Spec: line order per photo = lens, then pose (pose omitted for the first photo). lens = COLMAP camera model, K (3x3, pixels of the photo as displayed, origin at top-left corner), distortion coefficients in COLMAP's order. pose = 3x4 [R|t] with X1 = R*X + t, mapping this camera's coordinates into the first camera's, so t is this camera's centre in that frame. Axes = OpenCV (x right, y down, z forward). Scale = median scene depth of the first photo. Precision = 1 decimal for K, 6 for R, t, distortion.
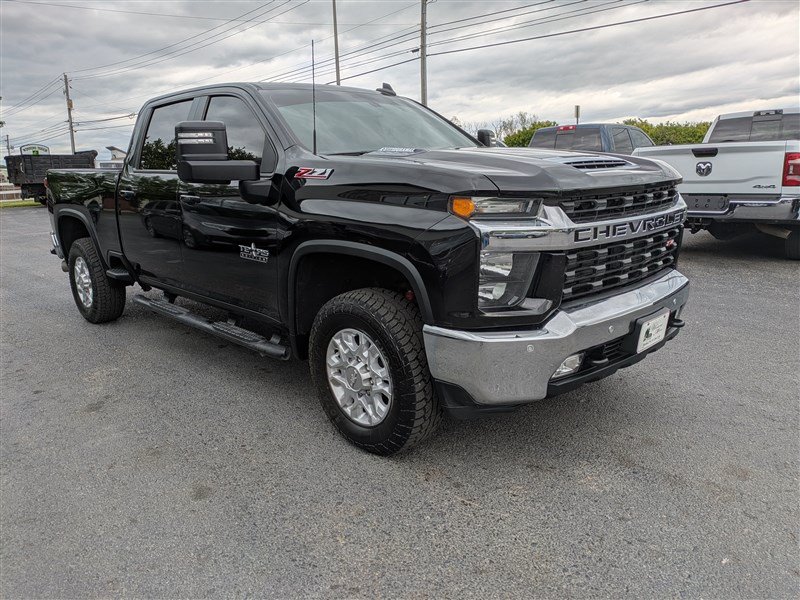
lens RADIAL K [[591.6, 0, 417.6], [0, 591.6, 296.8], [0, 0, 1]] dist [0.063611, -0.060515]
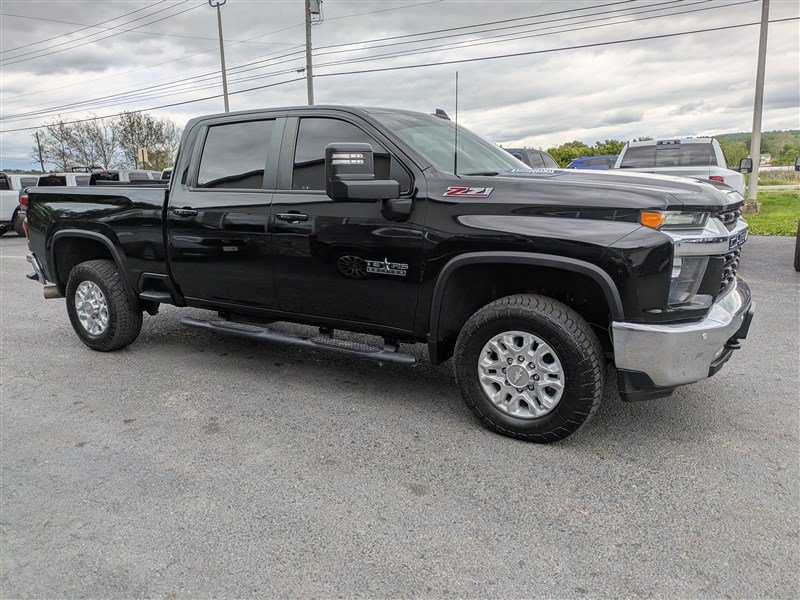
lens RADIAL K [[591.6, 0, 417.6], [0, 591.6, 296.8], [0, 0, 1]] dist [0.063611, -0.060515]
pose [[0.972378, -0.037408, 0.230394, -0.523060], [0.044629, 0.998660, -0.026212, 0.010437], [-0.229104, 0.035770, 0.972744, -0.039796]]
